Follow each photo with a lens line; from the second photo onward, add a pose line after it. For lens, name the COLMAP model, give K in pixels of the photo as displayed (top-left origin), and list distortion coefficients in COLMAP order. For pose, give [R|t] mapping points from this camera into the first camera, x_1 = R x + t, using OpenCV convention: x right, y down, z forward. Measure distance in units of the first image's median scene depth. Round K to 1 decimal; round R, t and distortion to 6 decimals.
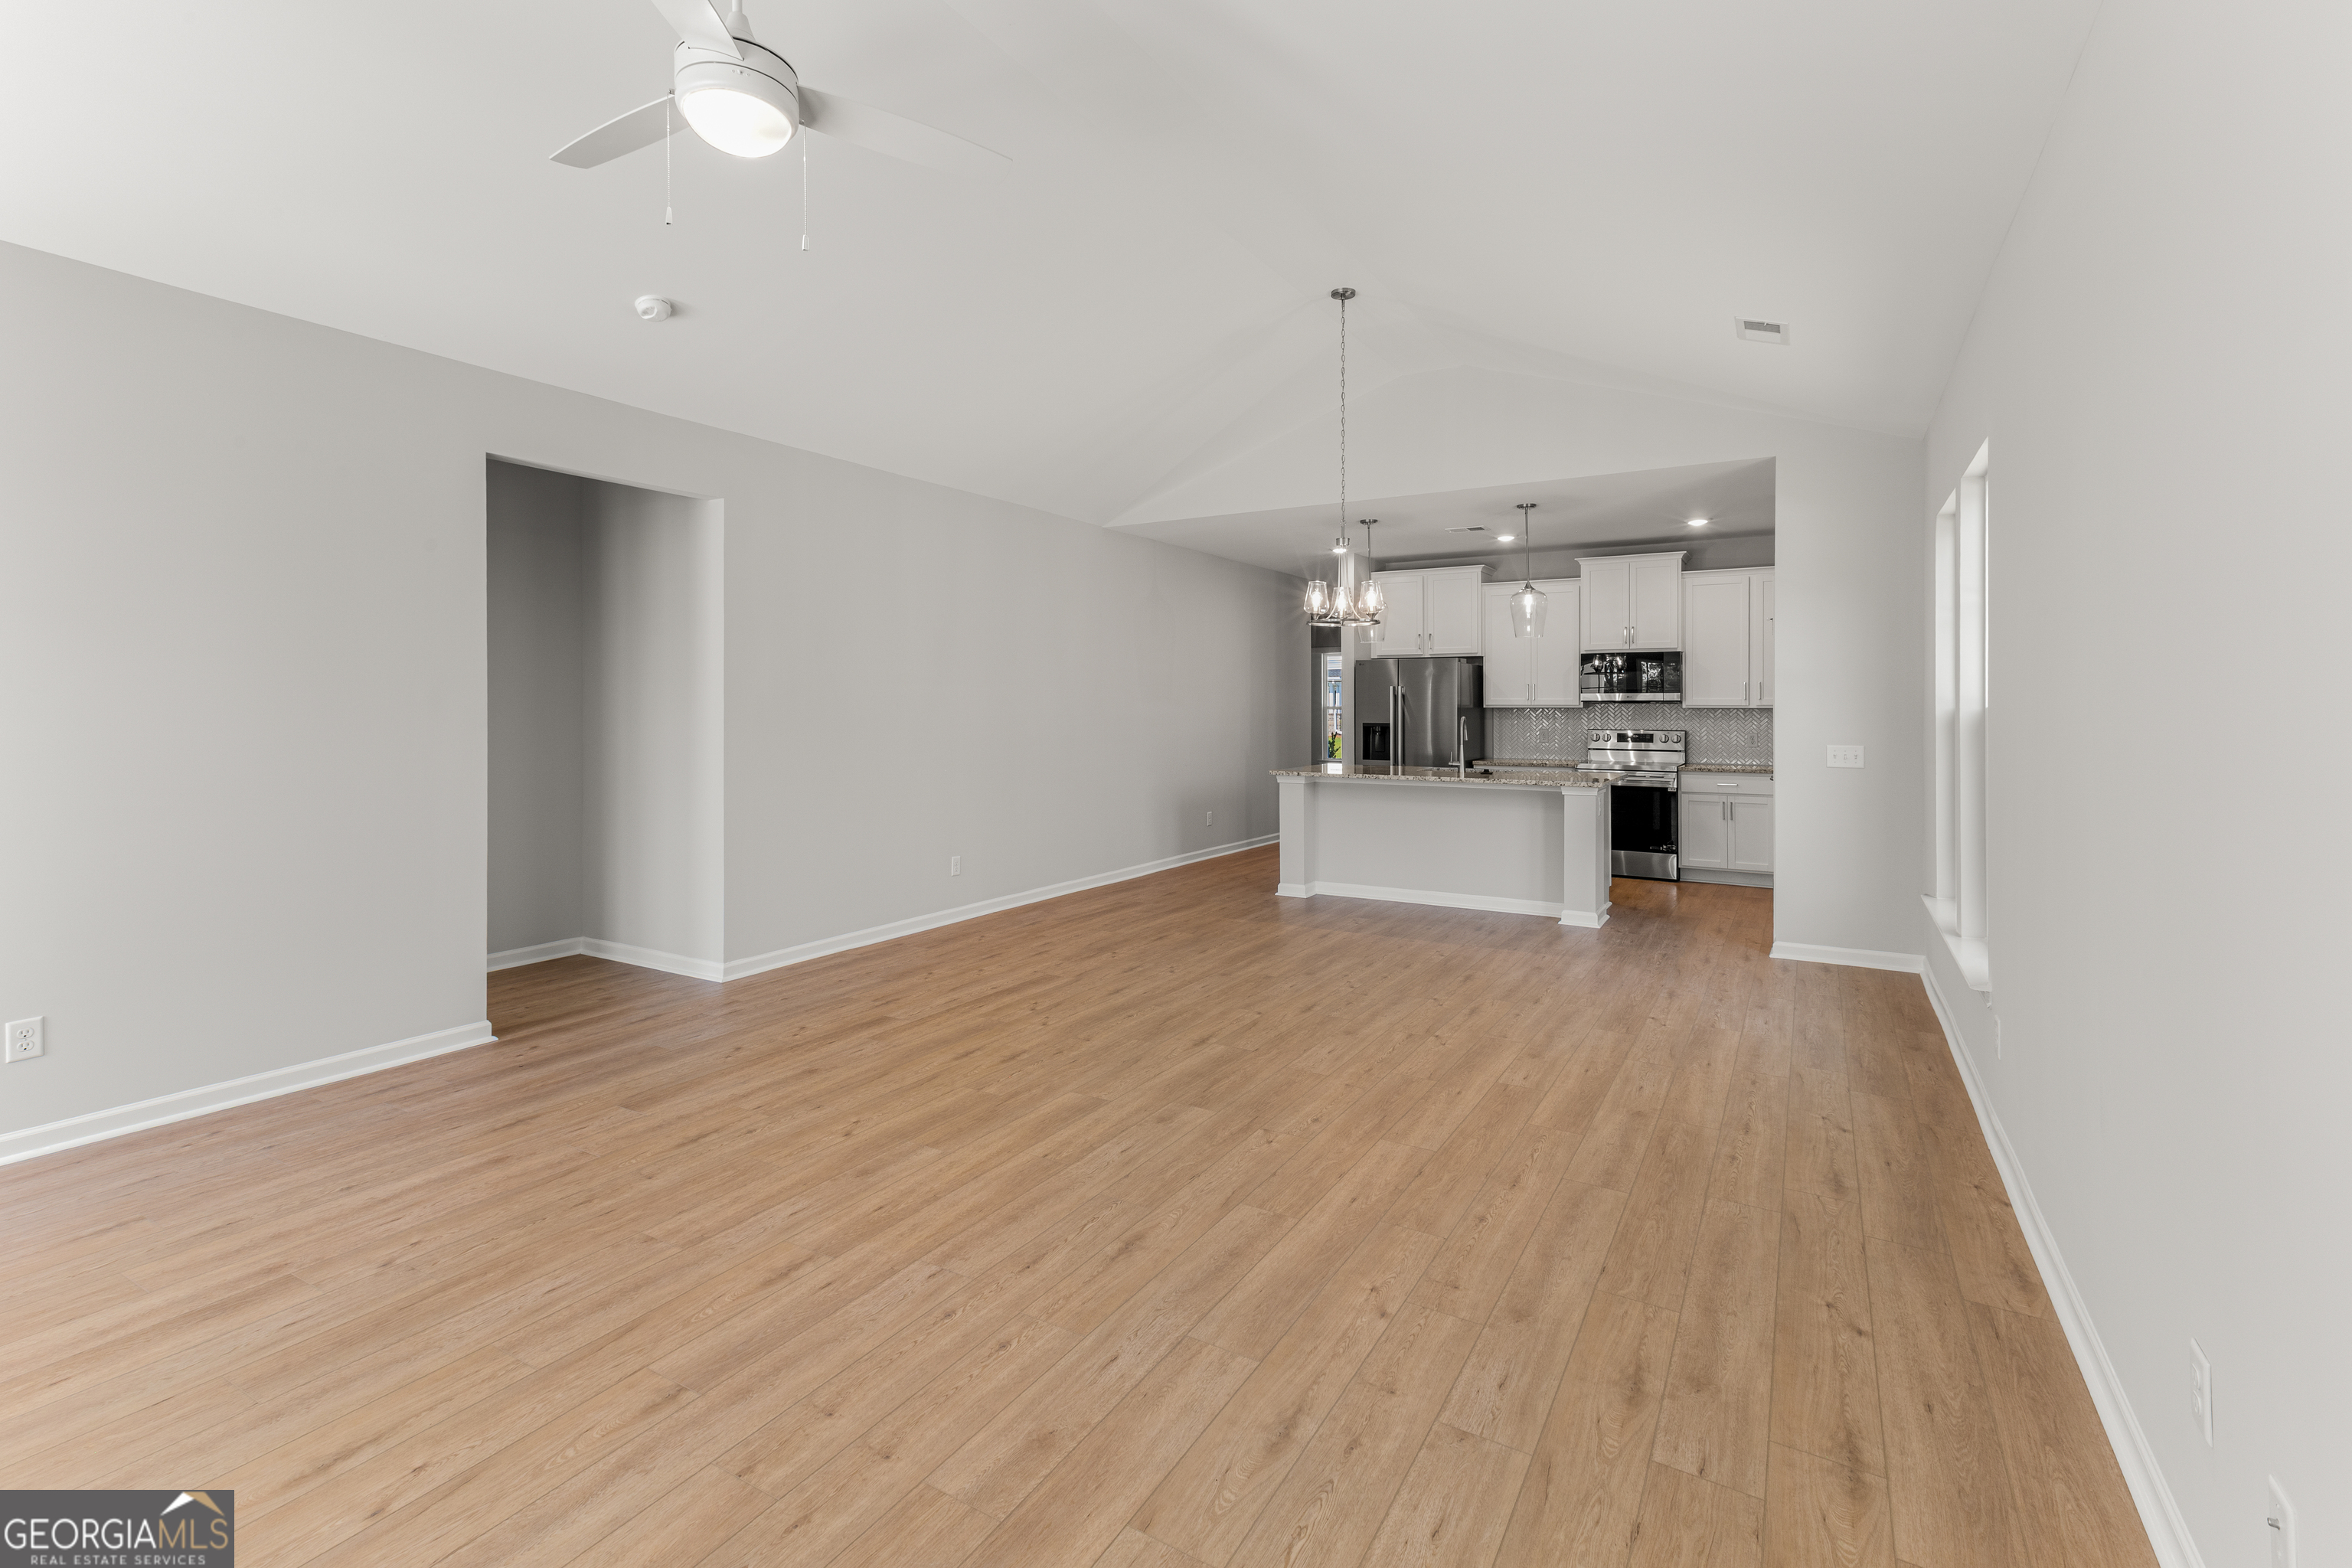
lens RADIAL K [[1054.3, 0, 1192.0], [0, 1054.3, 712.5], [0, 0, 1]] dist [0.021026, 0.001246]
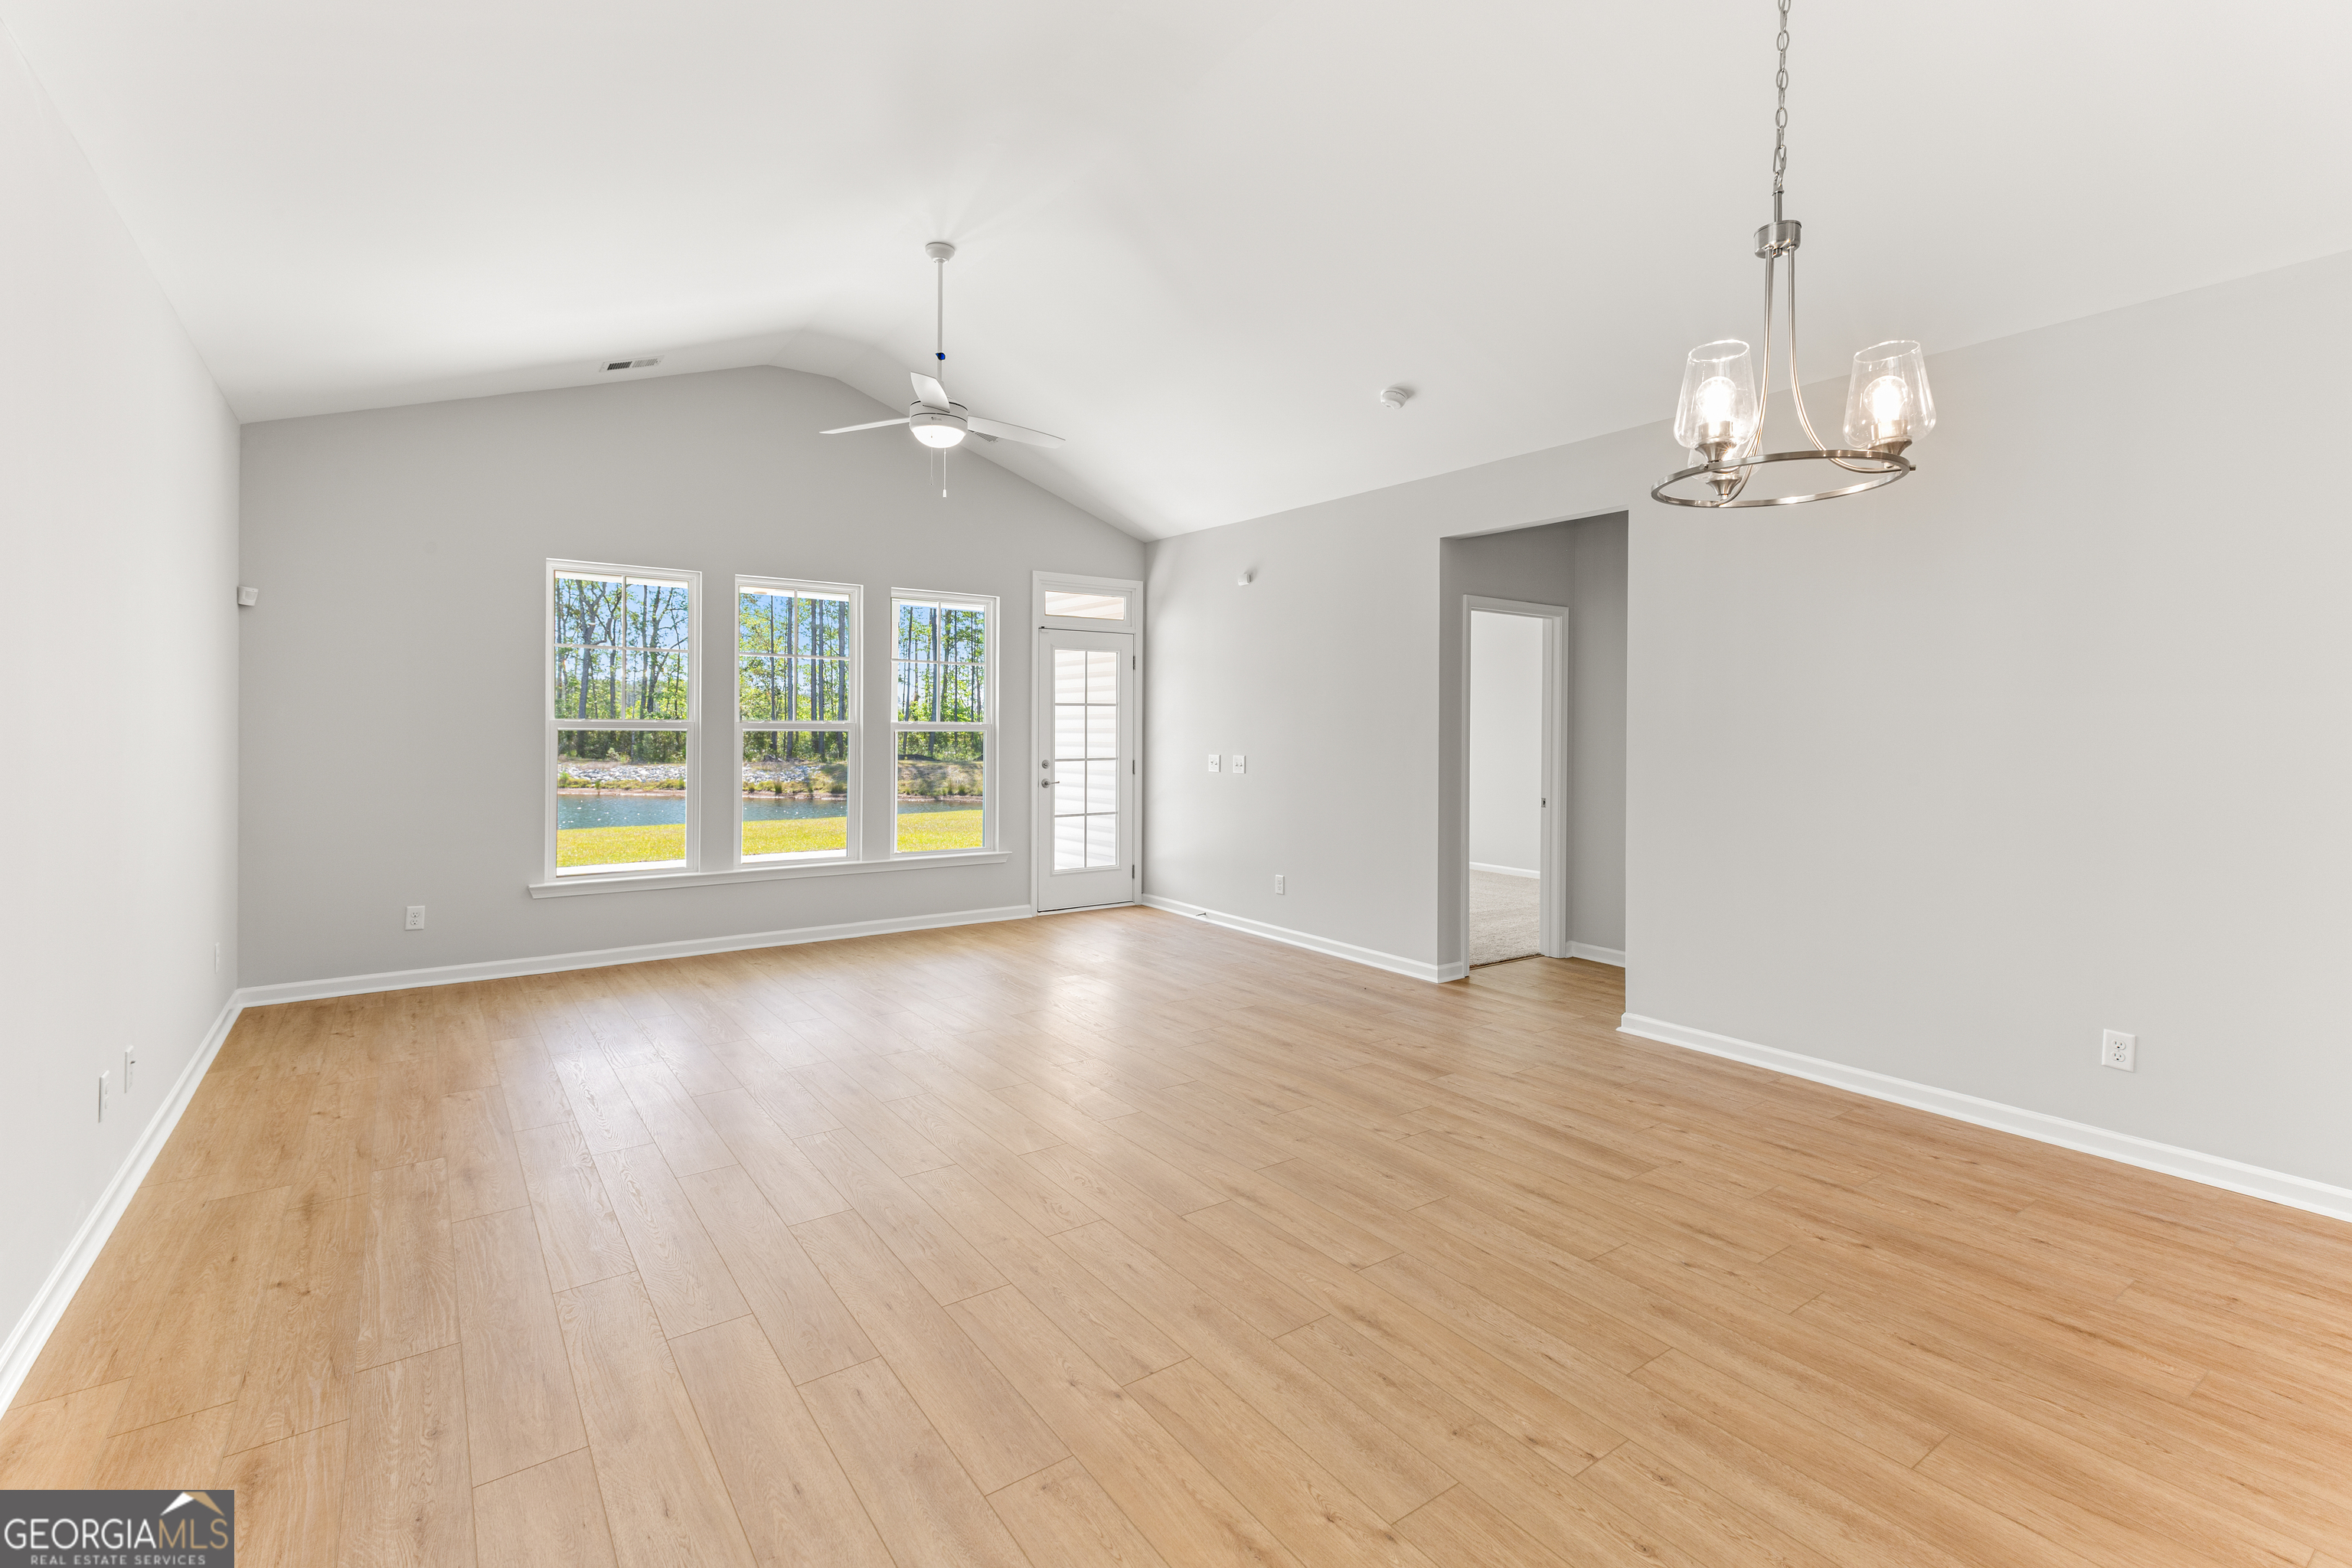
lens RADIAL K [[1054.3, 0, 1145.7], [0, 1054.3, 734.1], [0, 0, 1]] dist [0.021026, 0.001246]
pose [[-0.418251, -0.003914, -0.908323, 0.679390], [-0.020142, 0.999785, 0.004966, -0.000030], [0.908108, 0.020372, -0.418240, 1.222673]]
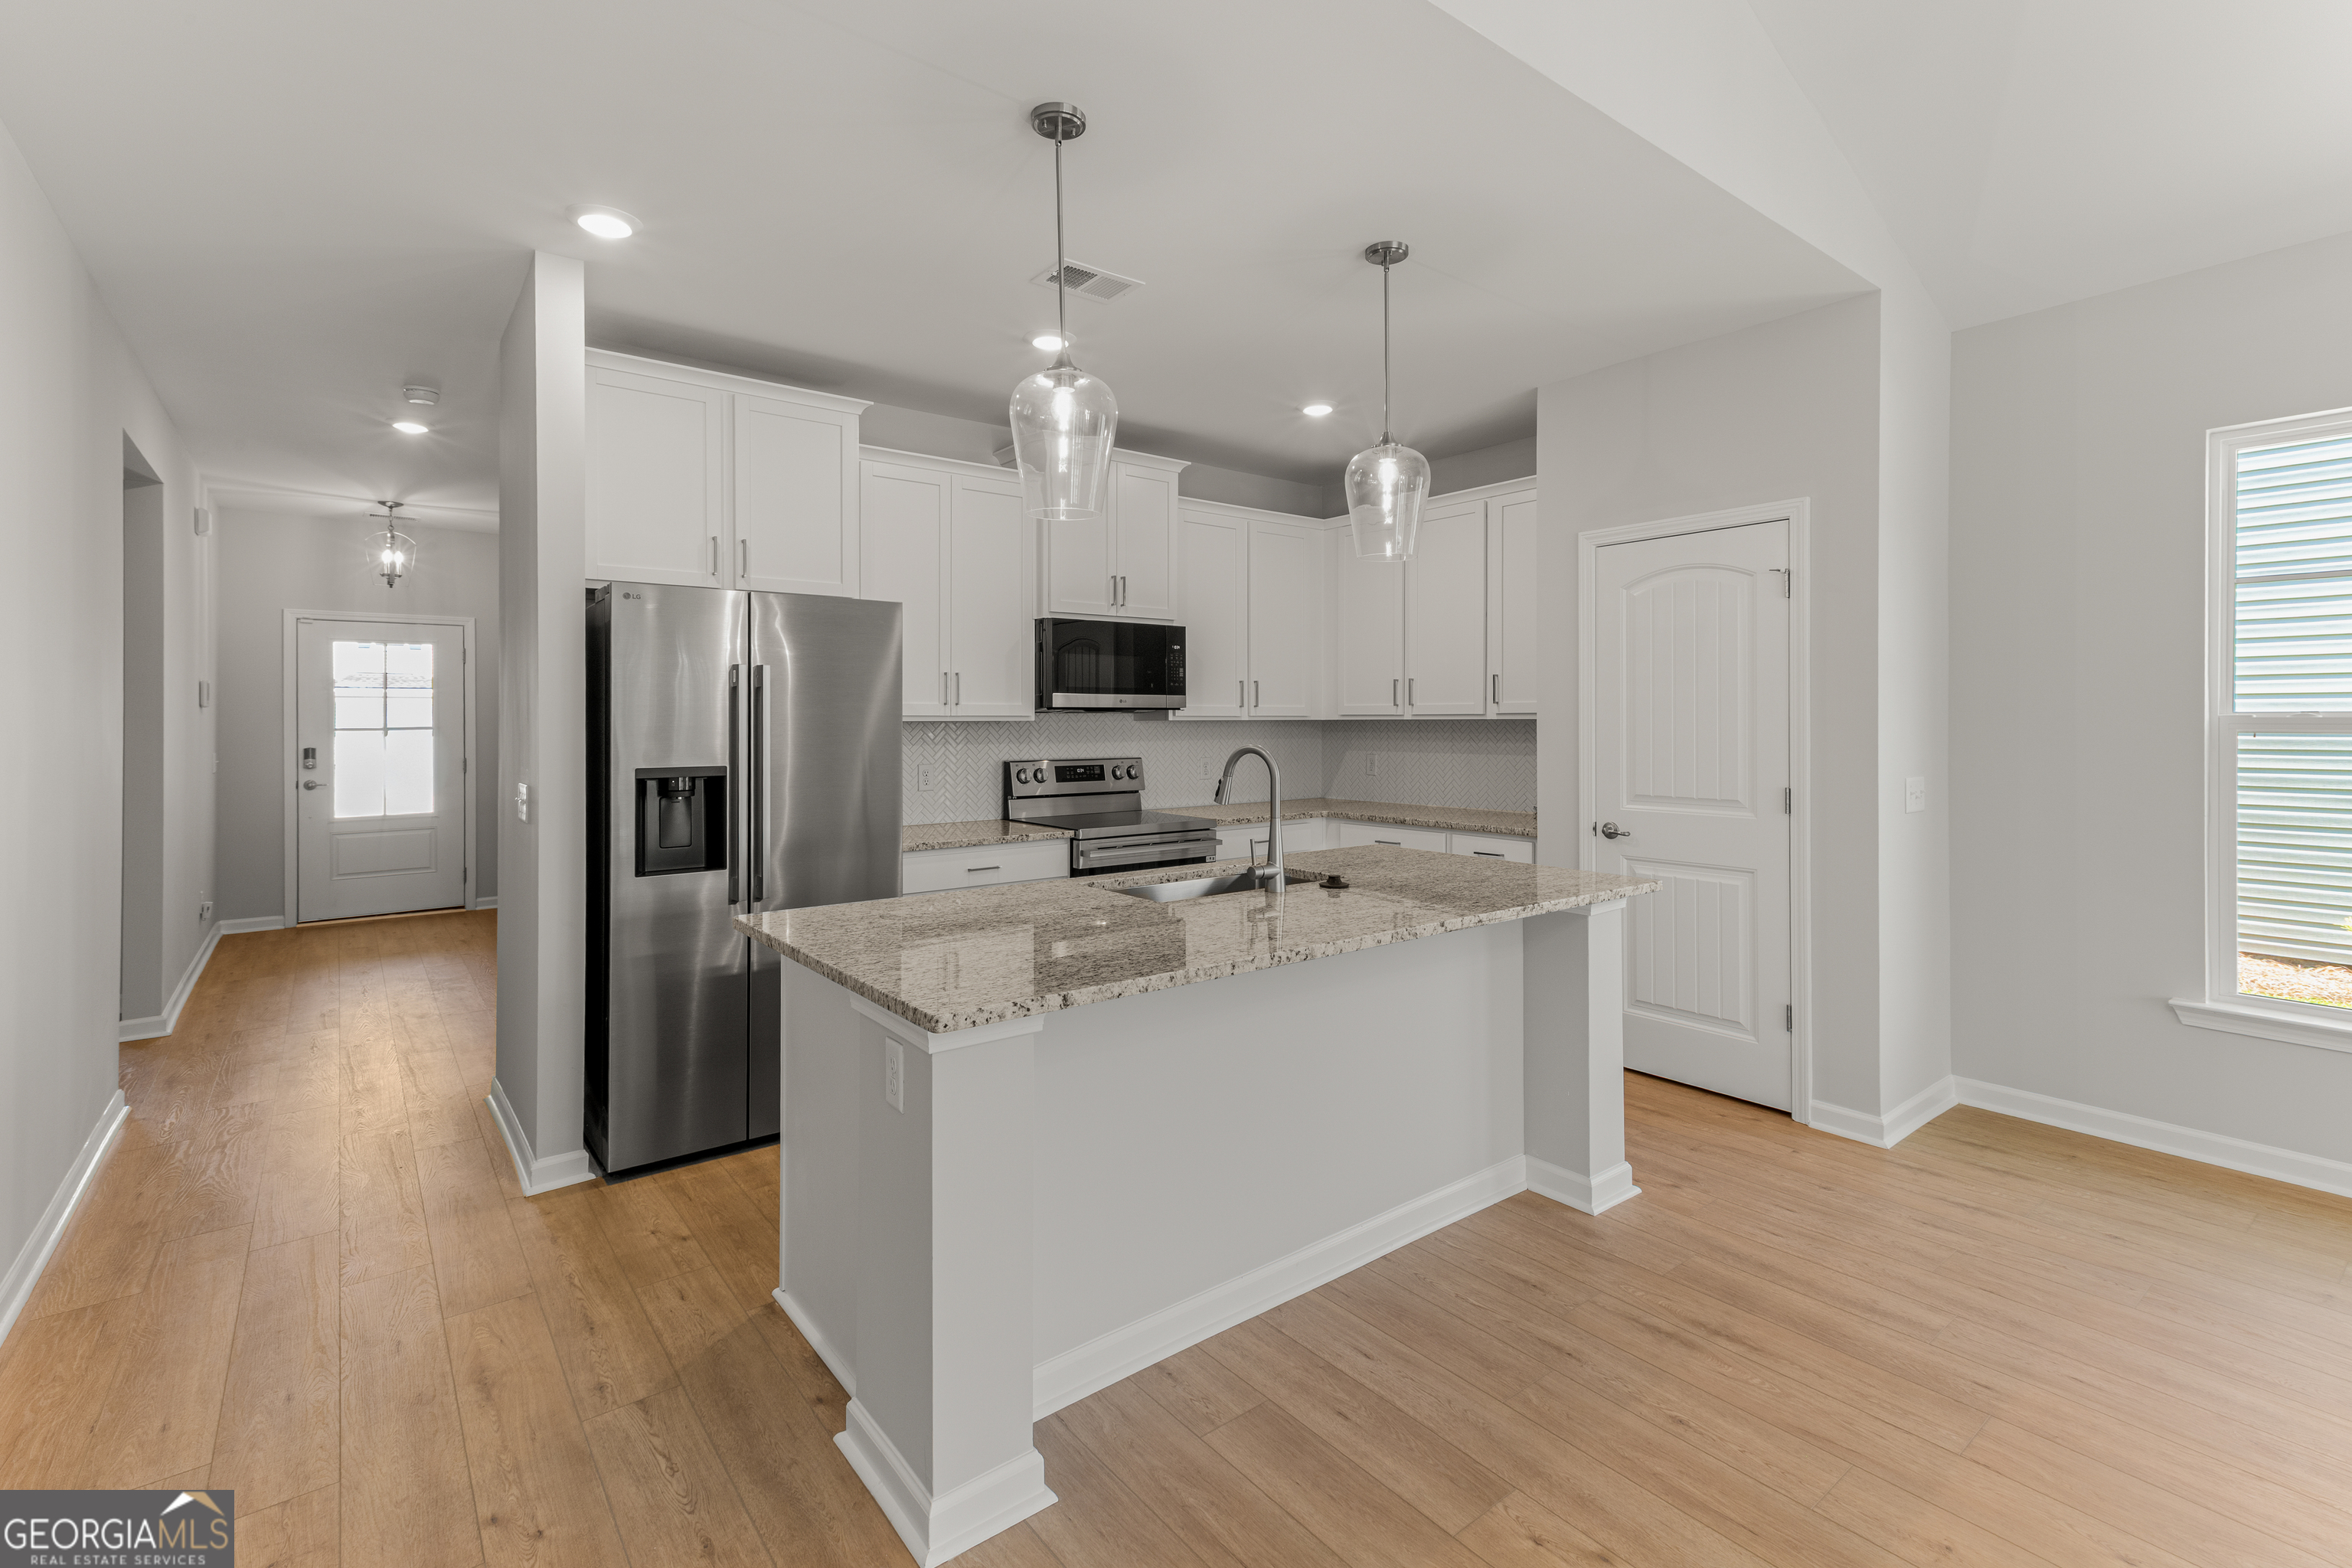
lens RADIAL K [[1054.3, 0, 1177.6], [0, 1054.3, 714.1], [0, 0, 1]] dist [0.021026, 0.001246]
pose [[0.371395, 0.003269, 0.928469, -0.192224], [0.010644, 0.999913, -0.007778, -0.006699], [-0.928414, 0.012771, 0.371328, 1.537734]]
